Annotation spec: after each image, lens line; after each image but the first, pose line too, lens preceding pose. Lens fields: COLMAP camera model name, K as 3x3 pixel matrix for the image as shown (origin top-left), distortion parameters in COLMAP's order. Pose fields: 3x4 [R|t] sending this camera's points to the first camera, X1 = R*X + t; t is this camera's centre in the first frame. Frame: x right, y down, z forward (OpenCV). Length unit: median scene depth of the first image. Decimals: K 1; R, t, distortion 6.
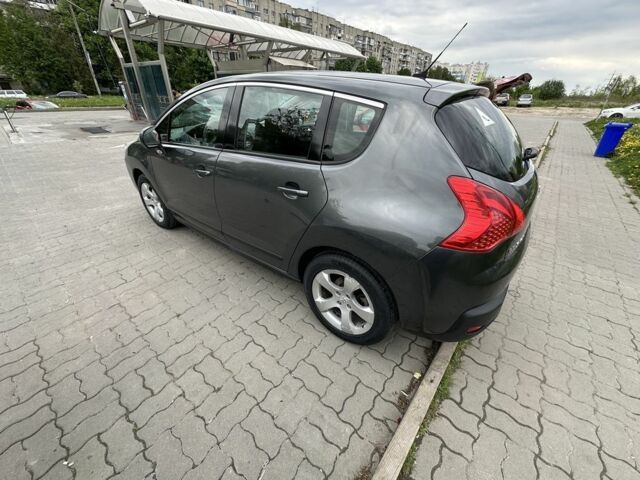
lens RADIAL K [[252.4, 0, 322.5], [0, 252.4, 238.6], [0, 0, 1]] dist [-0.001549, -0.000170]
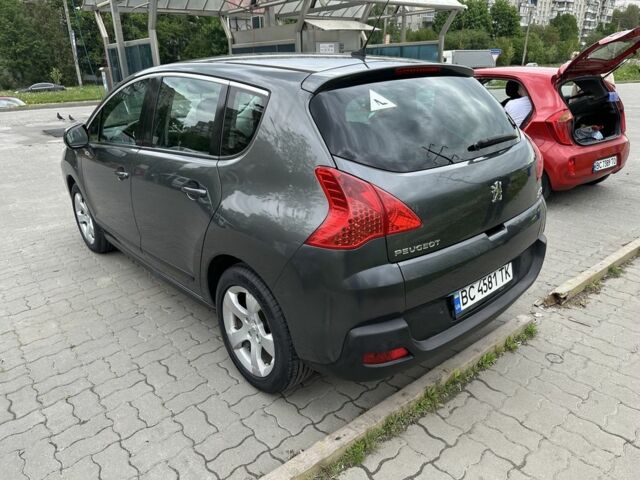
lens RADIAL K [[442.7, 0, 318.6], [0, 442.7, 240.5], [0, 0, 1]] dist [0.047606, -0.051107]
pose [[0.979681, 0.018951, -0.199664, 0.324715], [-0.048959, 0.988007, -0.146445, 0.096615], [0.194494, 0.153245, 0.968859, -0.189424]]
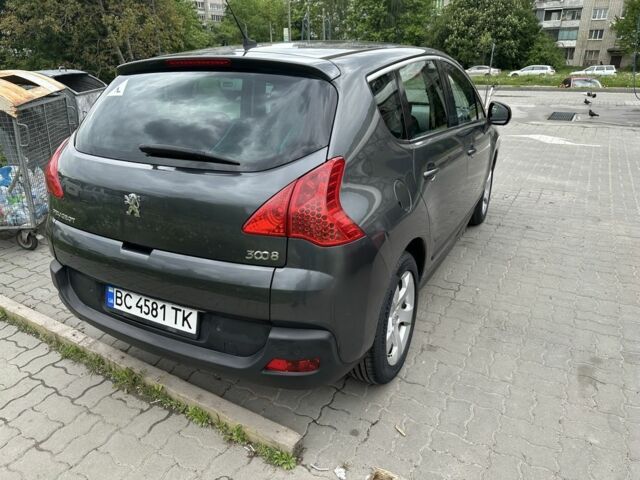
lens RADIAL K [[442.7, 0, 318.6], [0, 442.7, 240.5], [0, 0, 1]] dist [0.047606, -0.051107]
pose [[0.168659, 0.337043, -0.926259, 1.095479], [-0.476739, 0.850387, 0.222627, -0.317583], [0.862713, 0.404036, 0.304107, 0.592527]]
